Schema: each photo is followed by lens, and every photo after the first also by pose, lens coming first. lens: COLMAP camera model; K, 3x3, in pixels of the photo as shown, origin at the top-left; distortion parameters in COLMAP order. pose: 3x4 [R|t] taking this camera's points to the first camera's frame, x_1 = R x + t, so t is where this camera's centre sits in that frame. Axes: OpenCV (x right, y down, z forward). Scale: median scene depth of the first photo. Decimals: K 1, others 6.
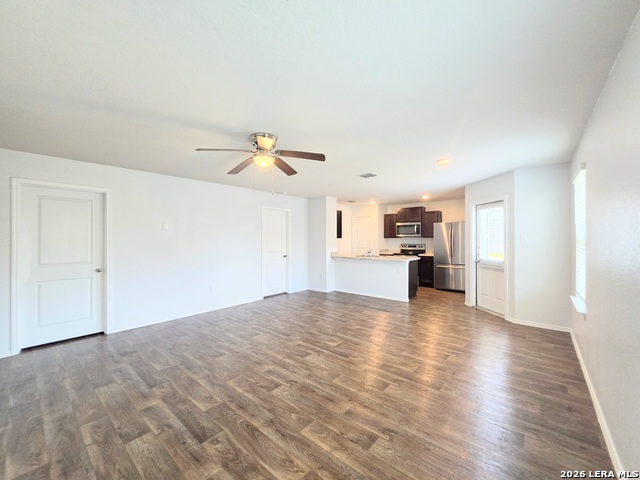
lens RADIAL K [[260.0, 0, 323.1], [0, 260.0, 235.4], [0, 0, 1]] dist [0.002069, 0.000219]
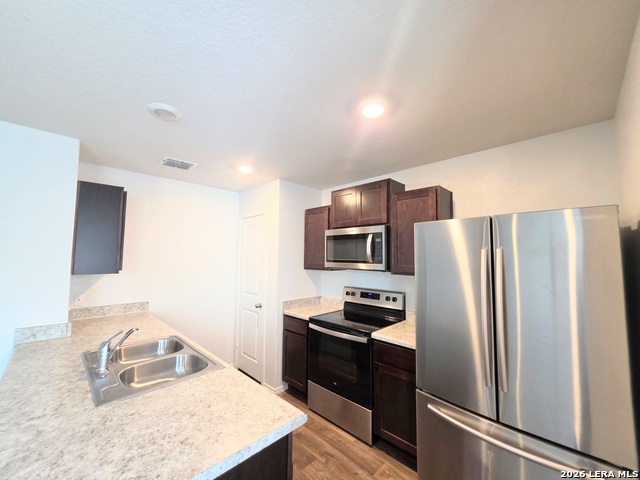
lens RADIAL K [[260.0, 0, 317.6], [0, 260.0, 244.7], [0, 0, 1]] dist [0.002069, 0.000219]
pose [[0.997074, 0.013031, -0.075323, 0.317745], [-0.017295, 0.998268, -0.056237, -0.007694], [0.074459, 0.057375, 0.995572, 0.676617]]
